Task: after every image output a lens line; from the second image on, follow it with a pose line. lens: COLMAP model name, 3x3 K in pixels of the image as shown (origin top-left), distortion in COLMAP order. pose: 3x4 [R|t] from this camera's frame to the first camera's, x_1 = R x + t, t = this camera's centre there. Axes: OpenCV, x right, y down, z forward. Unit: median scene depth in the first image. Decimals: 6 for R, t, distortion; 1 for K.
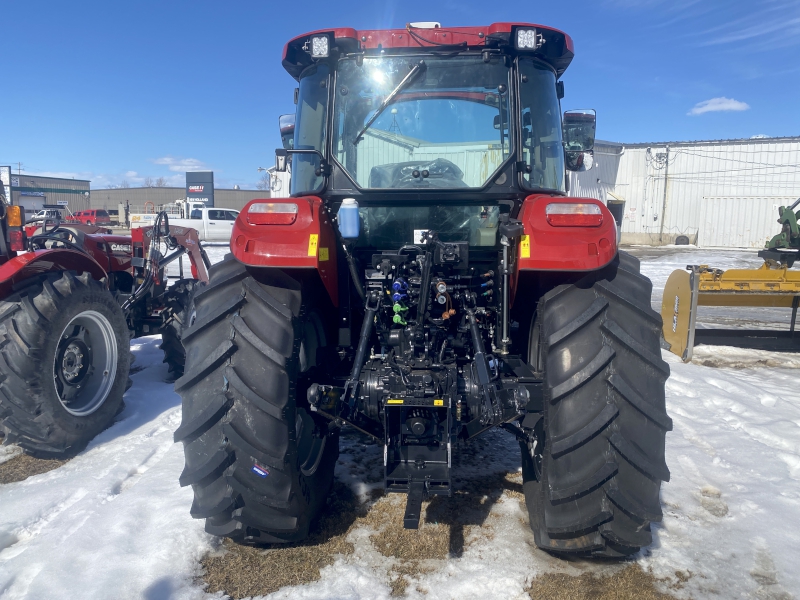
lens RADIAL K [[649.3, 0, 400.0], [0, 649.3, 300.0], [0, 0, 1]] dist [0.008862, -0.001134]
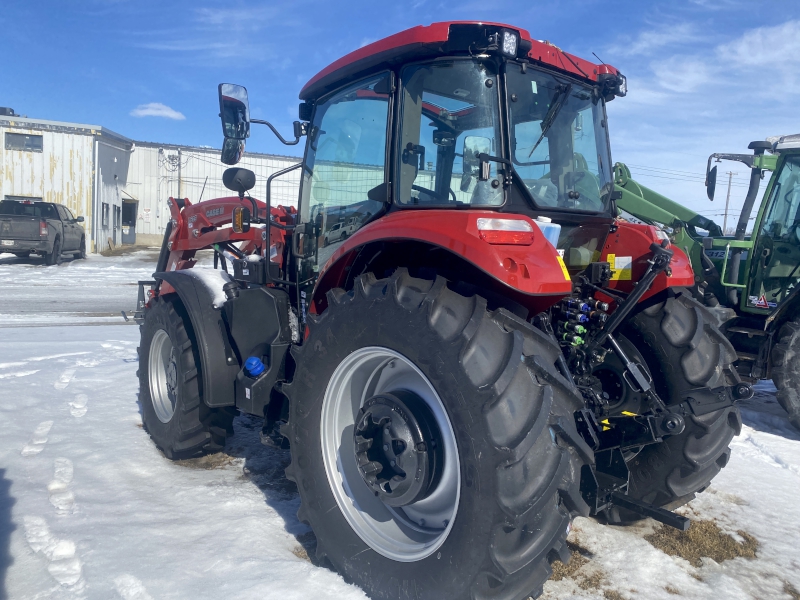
lens RADIAL K [[649.3, 0, 400.0], [0, 649.3, 300.0], [0, 0, 1]] dist [0.008862, -0.001134]
pose [[0.622160, -0.055570, 0.780915, -0.177056], [0.052772, 0.998186, 0.028987, -0.014031], [-0.781109, 0.023176, 0.623964, 0.108465]]
